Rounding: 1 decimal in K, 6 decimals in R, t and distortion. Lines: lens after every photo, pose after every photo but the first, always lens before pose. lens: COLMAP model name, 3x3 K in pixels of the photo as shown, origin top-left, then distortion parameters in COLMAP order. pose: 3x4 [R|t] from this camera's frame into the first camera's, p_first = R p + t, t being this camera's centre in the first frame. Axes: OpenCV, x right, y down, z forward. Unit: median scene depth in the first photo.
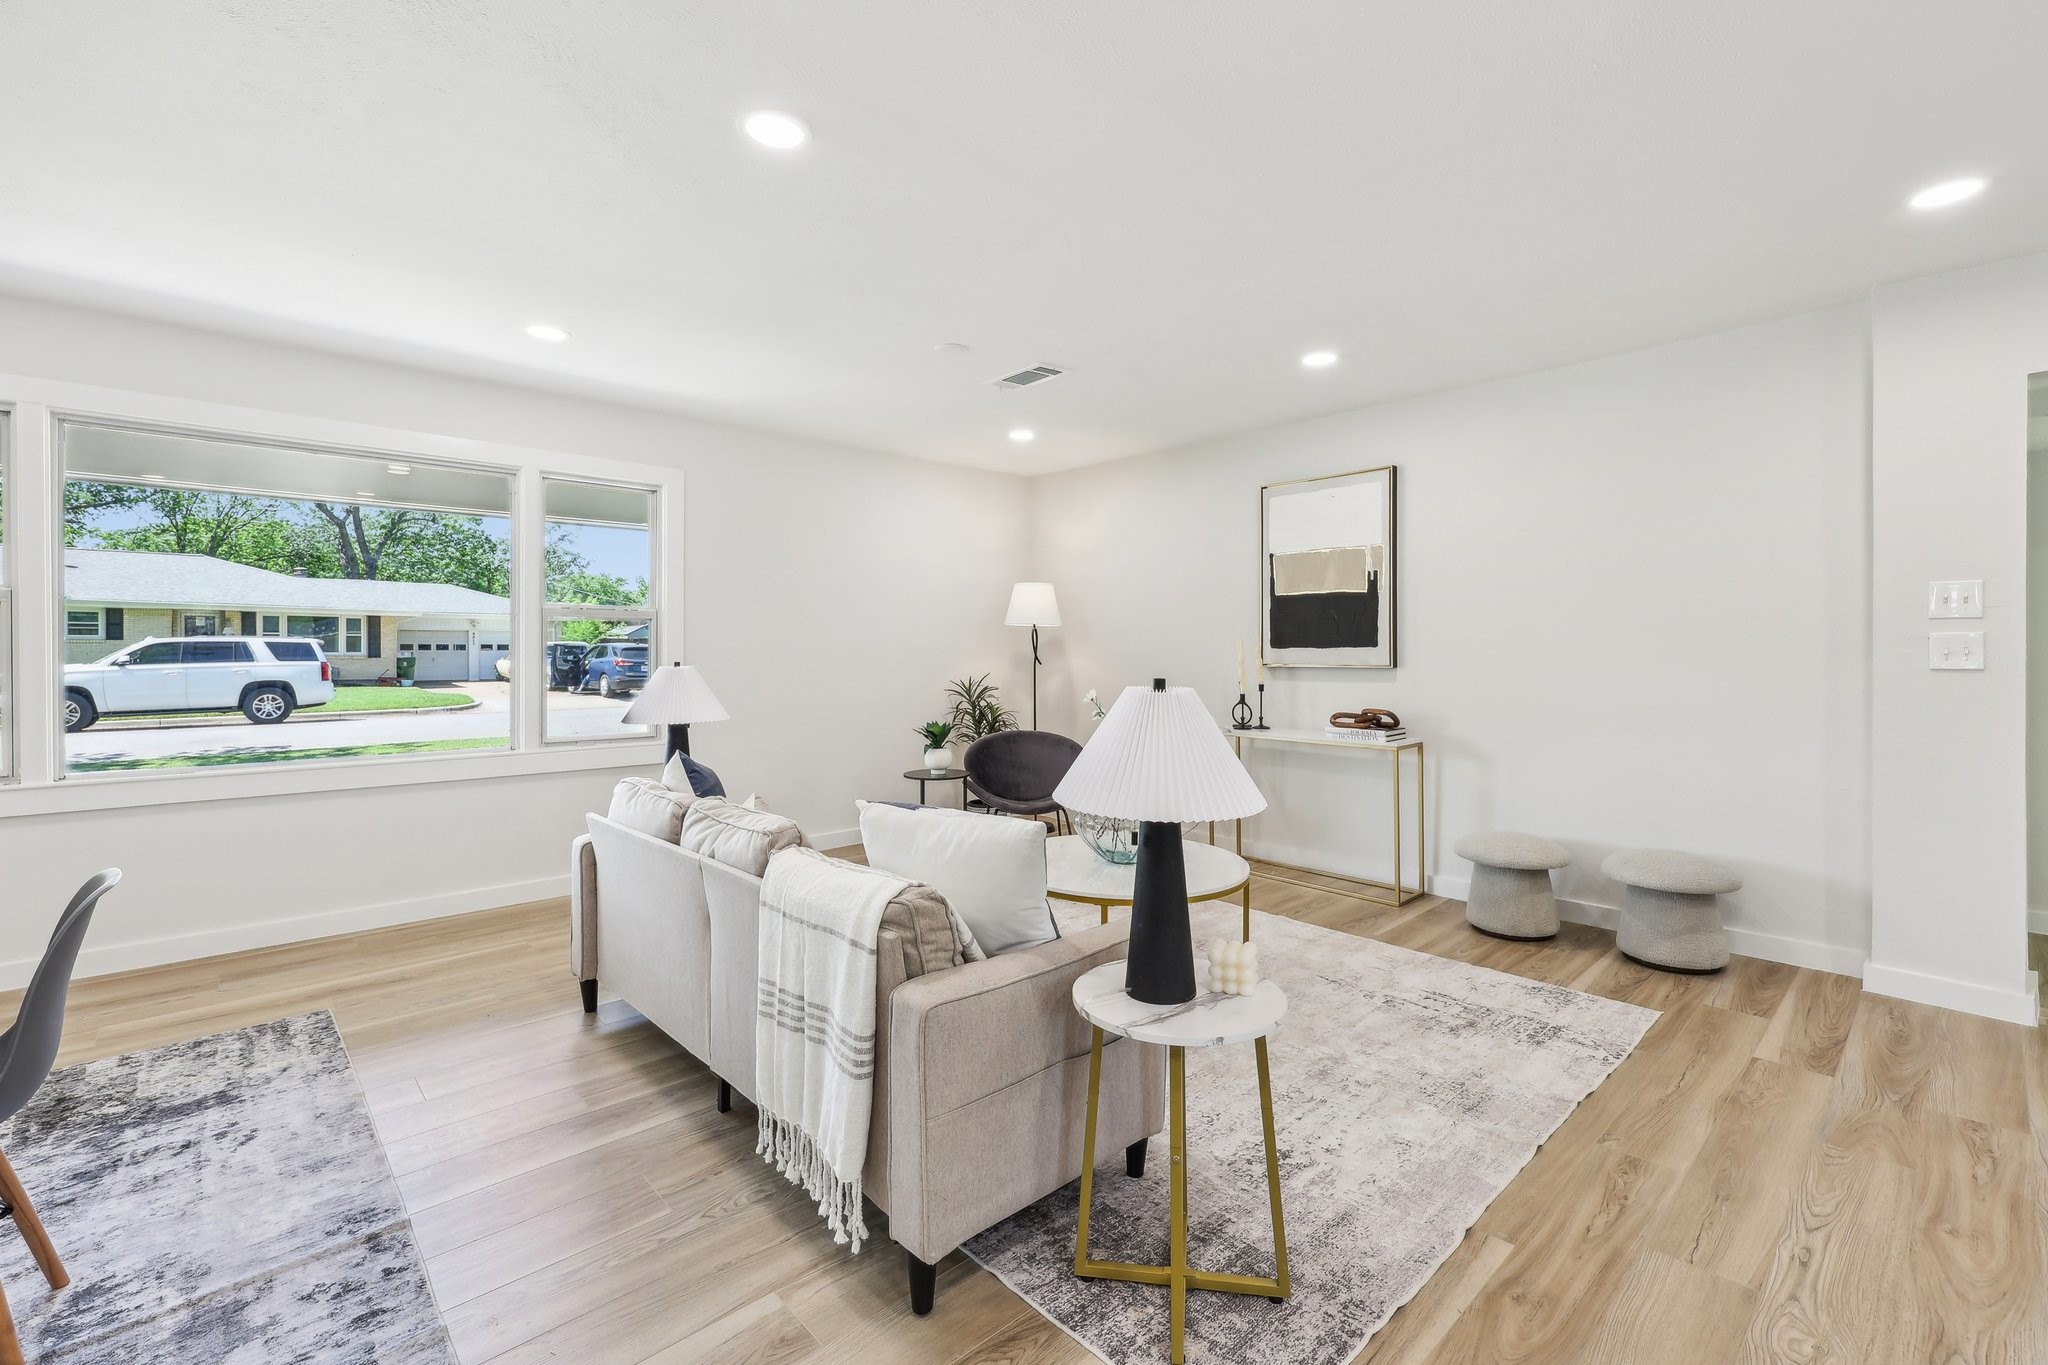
lens RADIAL K [[881.8, 0, 1025.9], [0, 881.8, 666.1], [0, 0, 1]] dist [-0.000015, -0.000722]
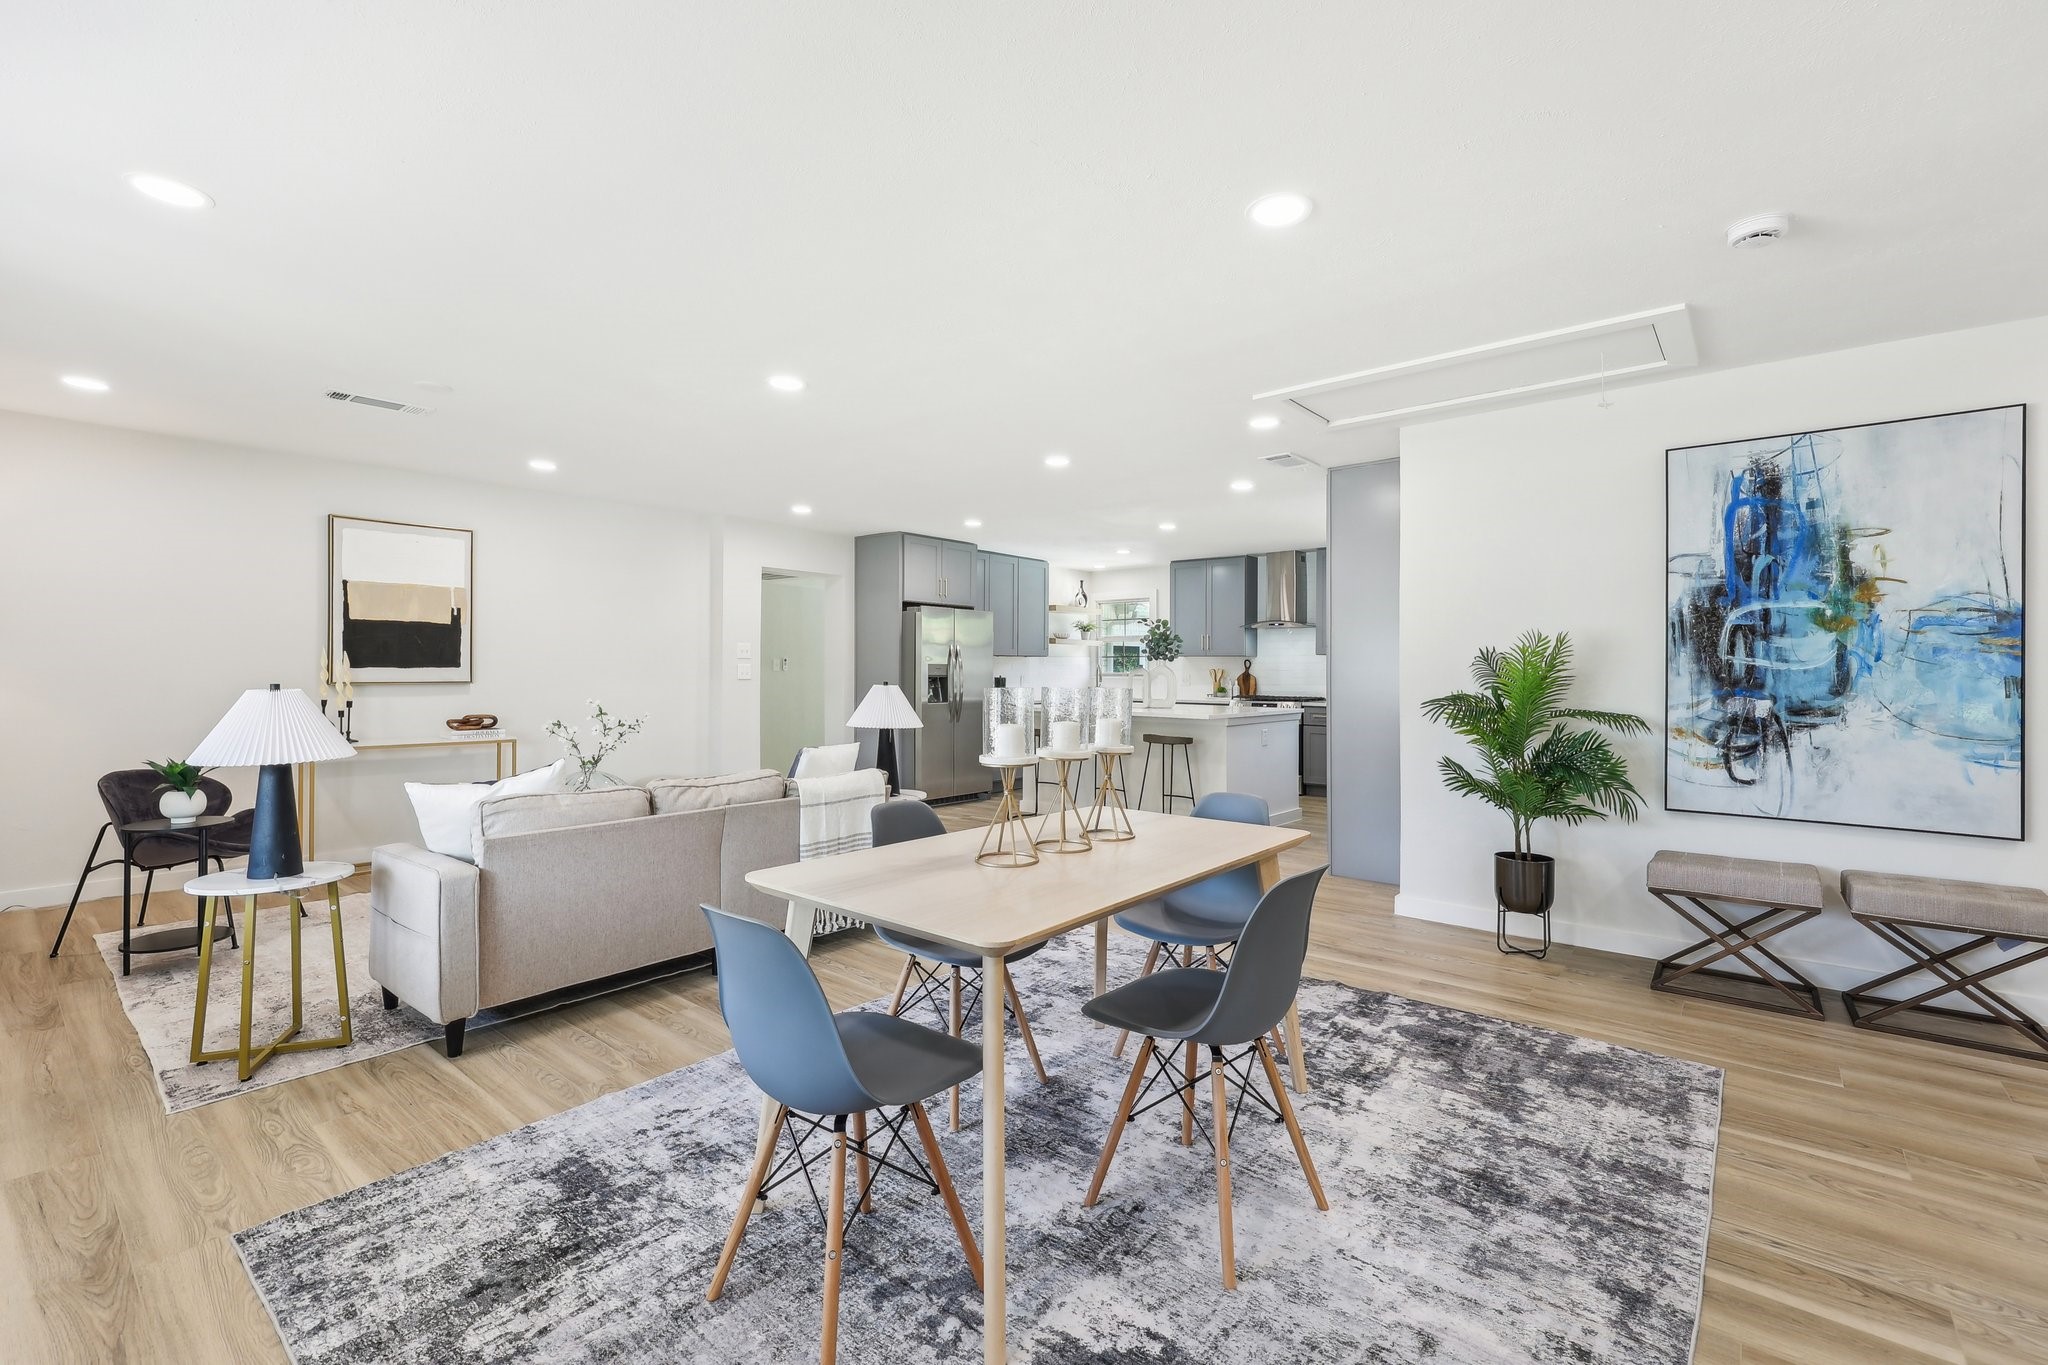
lens RADIAL K [[881.8, 0, 1029.1], [0, 881.8, 670.4], [0, 0, 1]] dist [-0.000015, -0.000722]
pose [[-0.121138, 0.000799, 0.992635, -1.339180], [0.013076, 0.999914, 0.000791, -0.009834], [-0.992549, 0.013076, -0.121138, 0.450255]]
